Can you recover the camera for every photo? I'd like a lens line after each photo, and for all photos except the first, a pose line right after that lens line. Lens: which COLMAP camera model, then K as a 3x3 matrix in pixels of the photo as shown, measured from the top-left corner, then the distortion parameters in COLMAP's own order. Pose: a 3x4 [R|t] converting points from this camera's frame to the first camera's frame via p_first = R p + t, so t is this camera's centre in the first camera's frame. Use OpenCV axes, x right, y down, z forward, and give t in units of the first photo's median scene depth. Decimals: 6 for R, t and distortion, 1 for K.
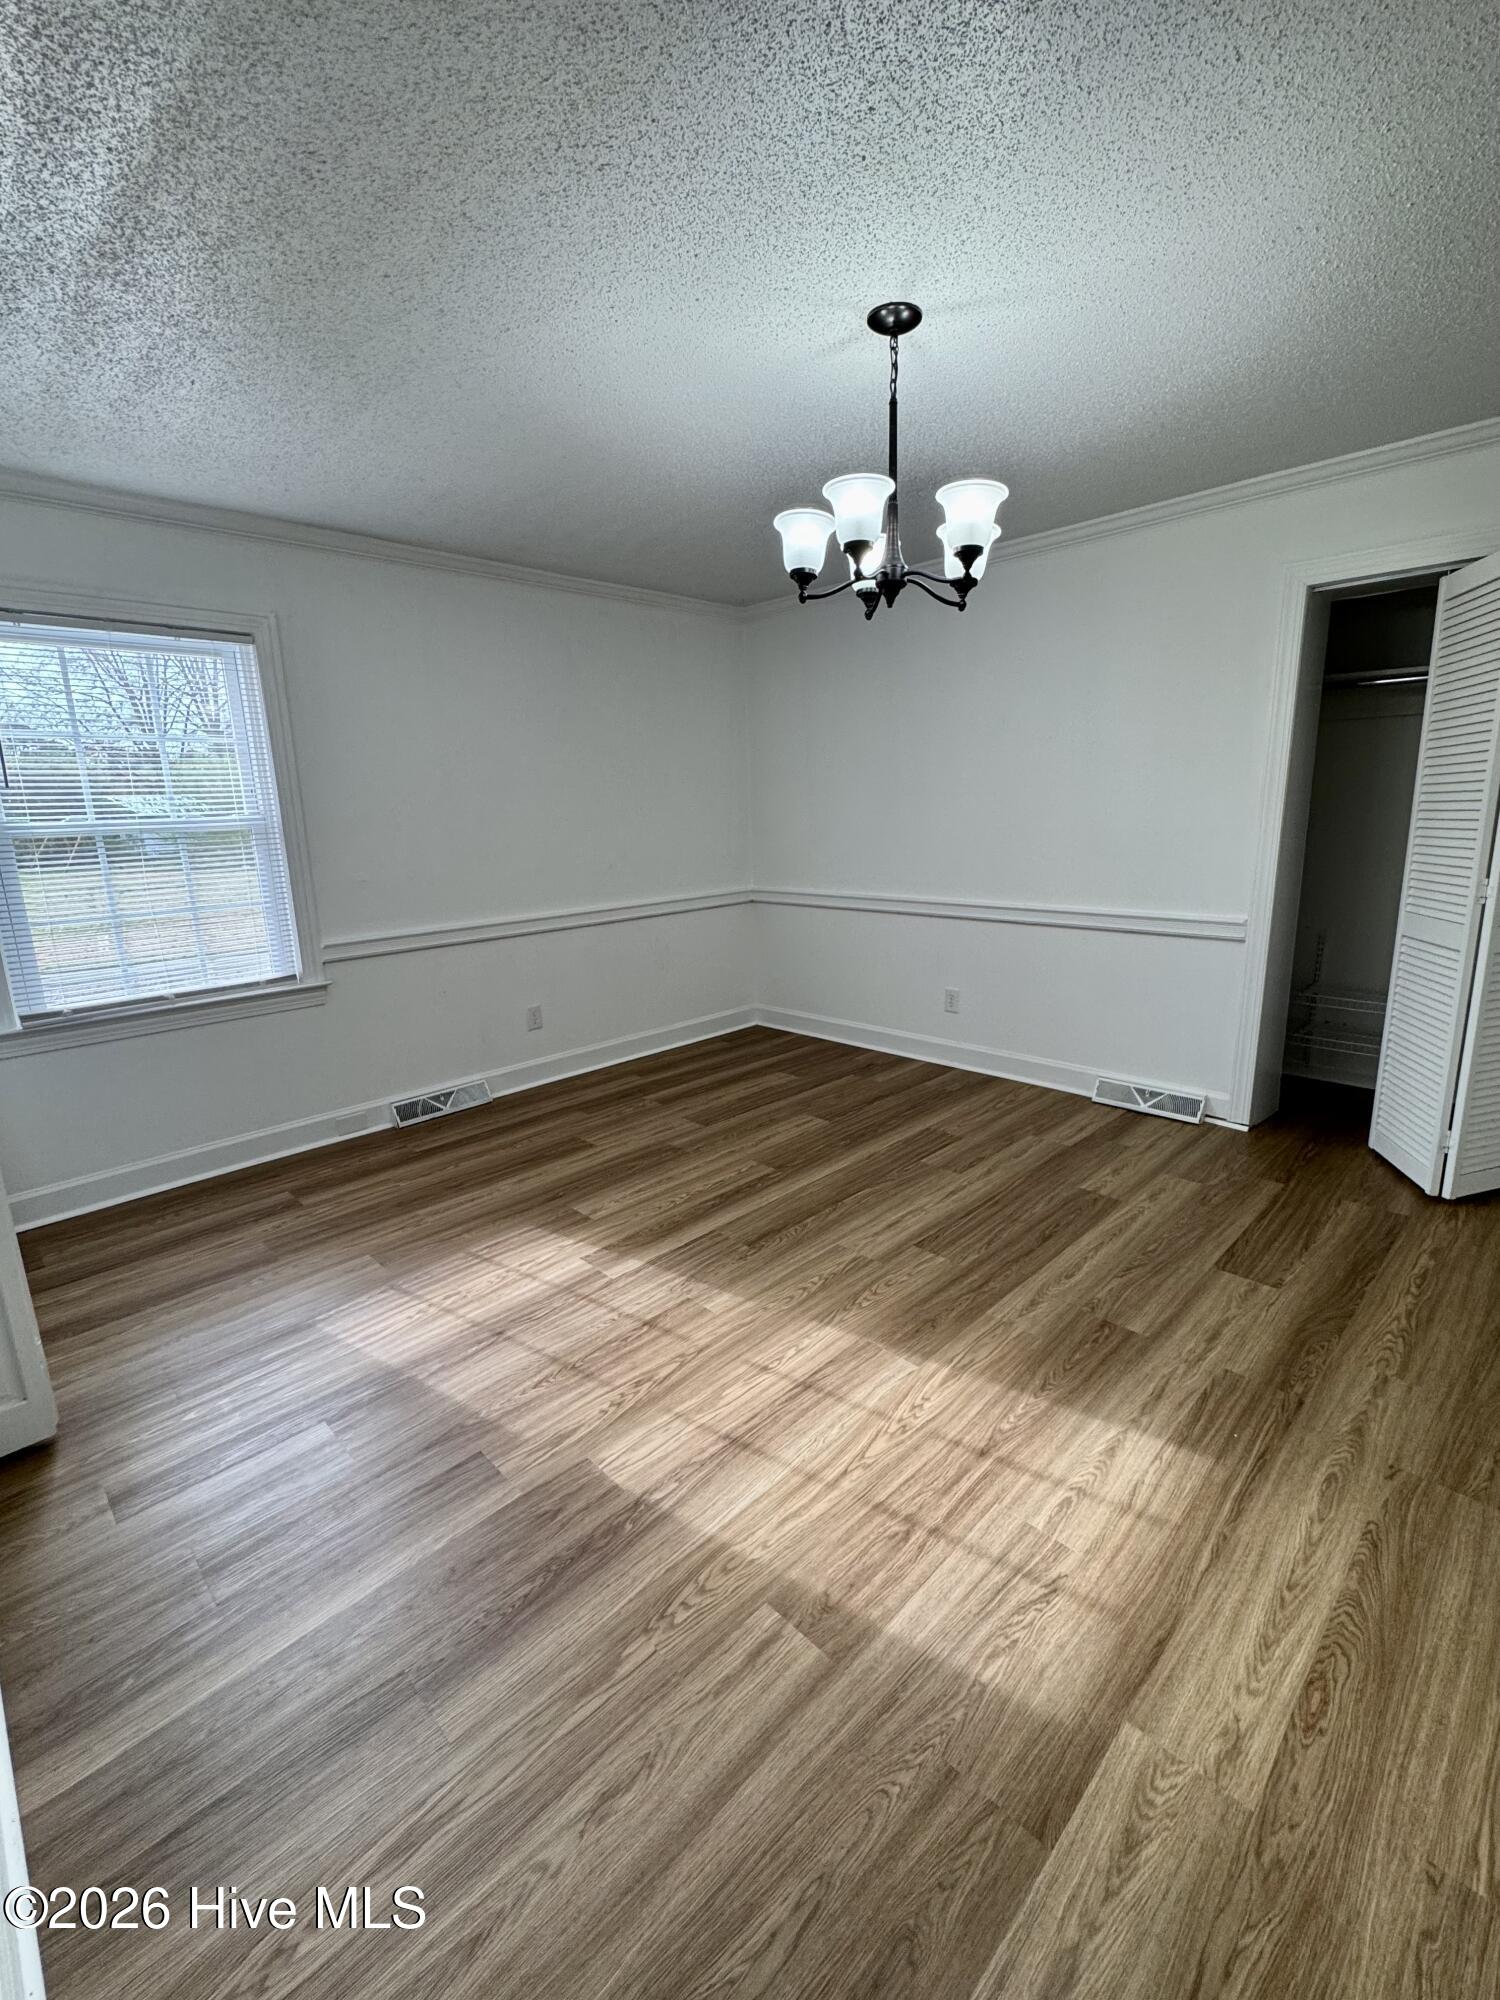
lens RADIAL K [[869.5, 0, 753.2], [0, 869.5, 1000.4], [0, 0, 1]] dist [-0.001413, -0.000009]
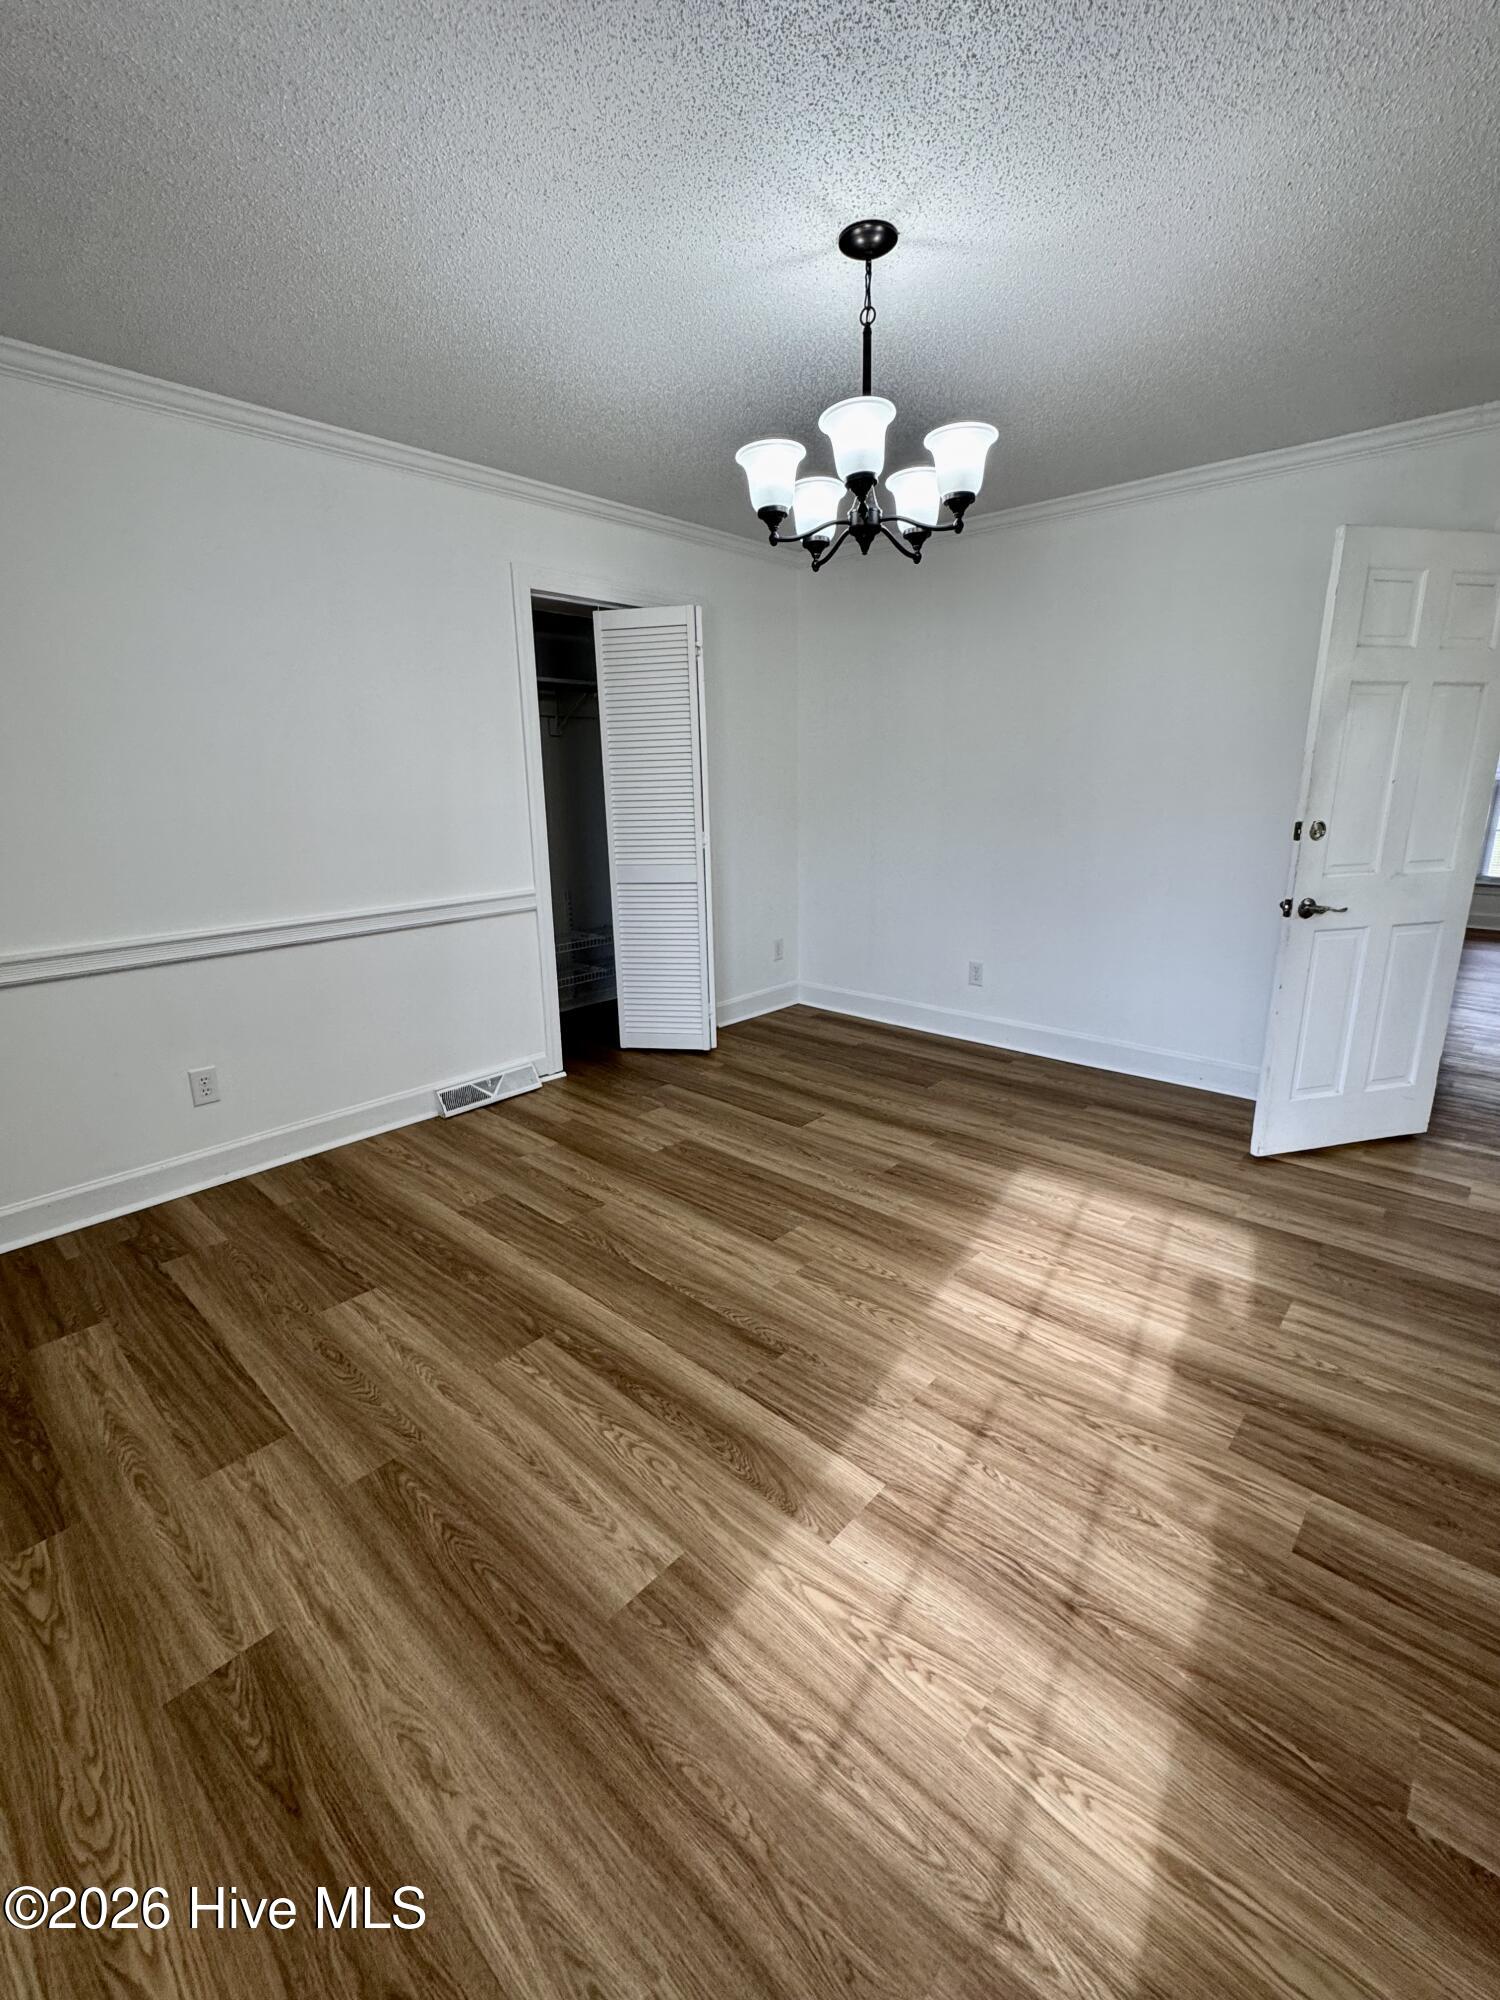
lens RADIAL K [[869.5, 0, 753.2], [0, 869.5, 1000.4], [0, 0, 1]] dist [-0.001413, -0.000009]
pose [[-0.051195, -0.224294, 0.973176, -0.861171], [0.234918, 0.944407, 0.230022, -0.237924], [-0.970666, 0.240392, 0.004342, 1.223464]]
